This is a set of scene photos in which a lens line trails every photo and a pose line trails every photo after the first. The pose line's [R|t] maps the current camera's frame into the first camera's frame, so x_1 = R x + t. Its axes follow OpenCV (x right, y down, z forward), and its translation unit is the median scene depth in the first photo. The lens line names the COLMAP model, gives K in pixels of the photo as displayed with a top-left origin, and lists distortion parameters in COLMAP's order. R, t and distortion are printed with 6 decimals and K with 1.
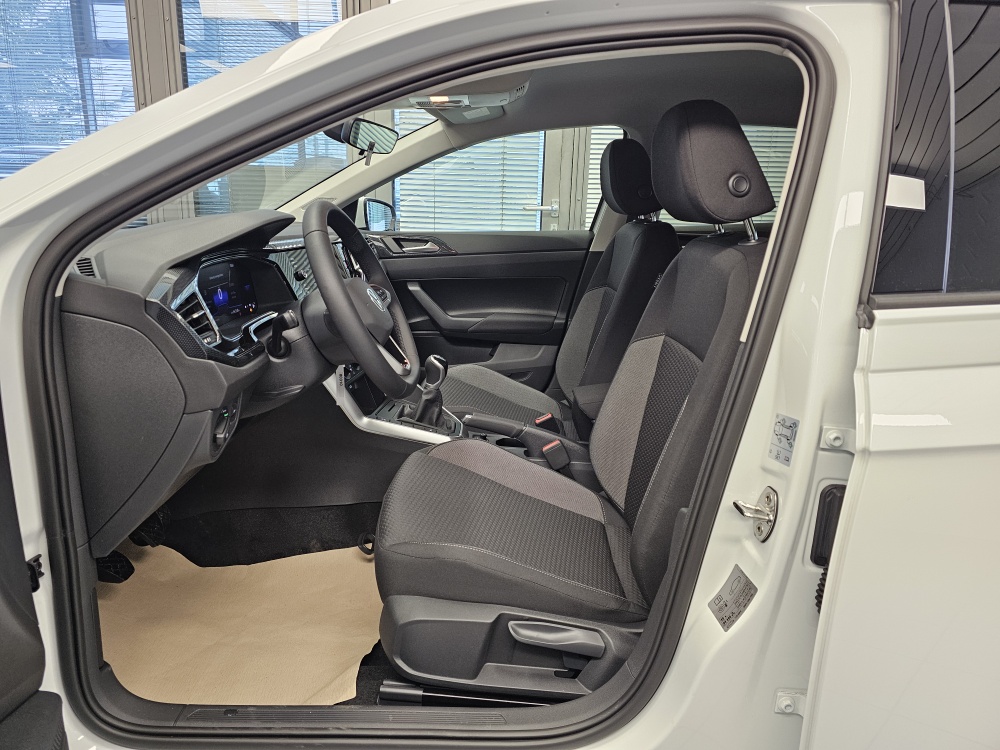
lens RADIAL K [[682.8, 0, 505.8], [0, 682.8, 354.6], [0, 0, 1]] dist [0.021261, -0.004915]
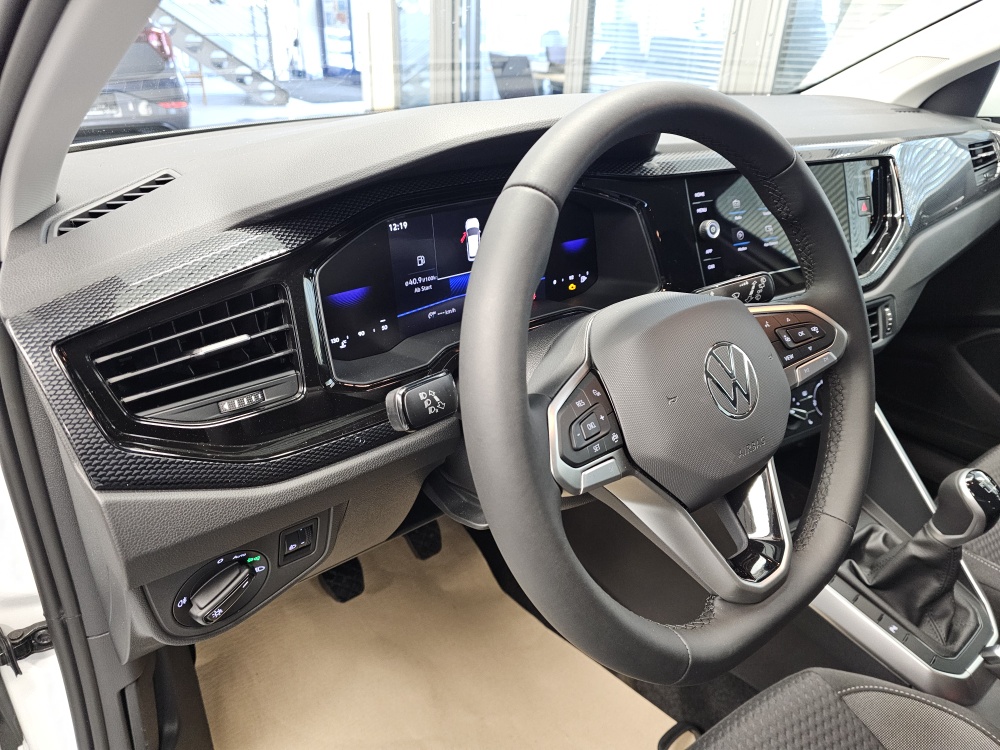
lens RADIAL K [[682.8, 0, 505.8], [0, 682.8, 354.6], [0, 0, 1]] dist [0.021261, -0.004915]
pose [[0.617363, 0.343408, -0.707767, -0.010188], [-0.193420, 0.938333, 0.286565, -0.143852], [0.762530, -0.040019, 0.645714, 0.562783]]
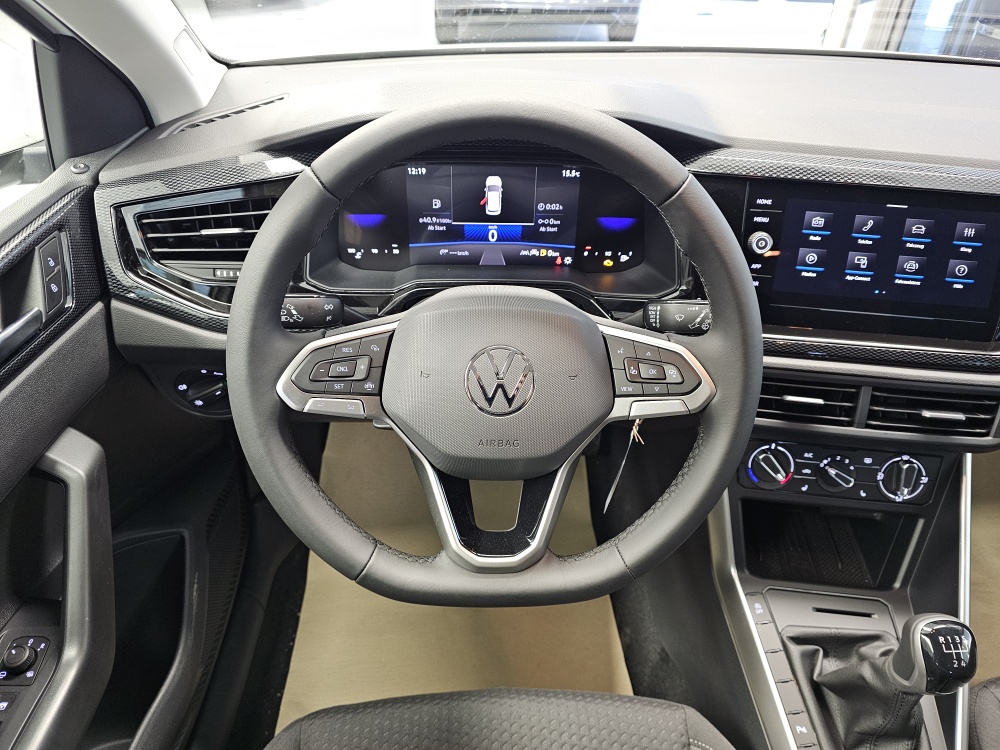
lens RADIAL K [[682.8, 0, 505.8], [0, 682.8, 354.6], [0, 0, 1]] dist [0.021261, -0.004915]
pose [[0.031334, 0.555936, -0.830634, 0.102744], [-0.260636, 0.806835, 0.530175, -0.247329], [0.964928, 0.199881, 0.170179, 0.770874]]
